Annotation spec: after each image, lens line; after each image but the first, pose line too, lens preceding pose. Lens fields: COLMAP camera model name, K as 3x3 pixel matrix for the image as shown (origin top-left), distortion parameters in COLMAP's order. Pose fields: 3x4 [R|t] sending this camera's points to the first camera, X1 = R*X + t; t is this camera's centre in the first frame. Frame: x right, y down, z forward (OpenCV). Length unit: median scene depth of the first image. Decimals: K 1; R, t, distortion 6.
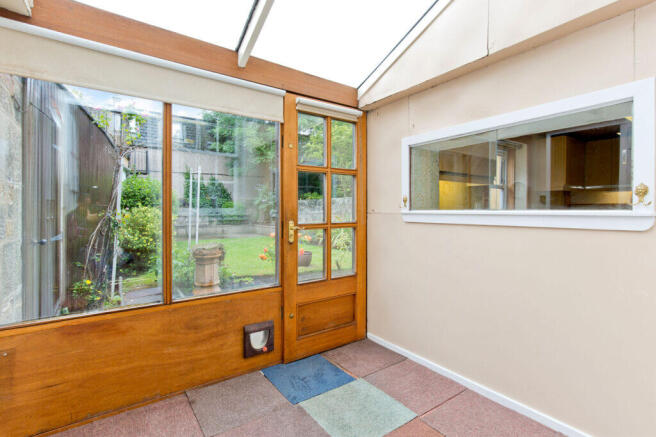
lens RADIAL K [[316.3, 0, 328.9], [0, 316.3, 214.4], [0, 0, 1]] dist [-0.001262, 0.000029]
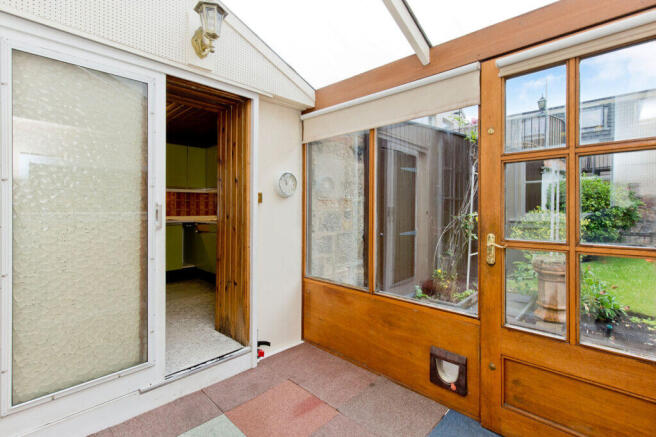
lens RADIAL K [[303.9, 0, 330.0], [0, 303.9, 208.4], [0, 0, 1]] dist [-0.001321, -0.000178]
pose [[0.180820, -0.003568, -0.983510, 0.512562], [-0.018028, 0.999813, -0.006941, -0.027469], [0.983351, 0.018986, 0.180722, 0.524642]]
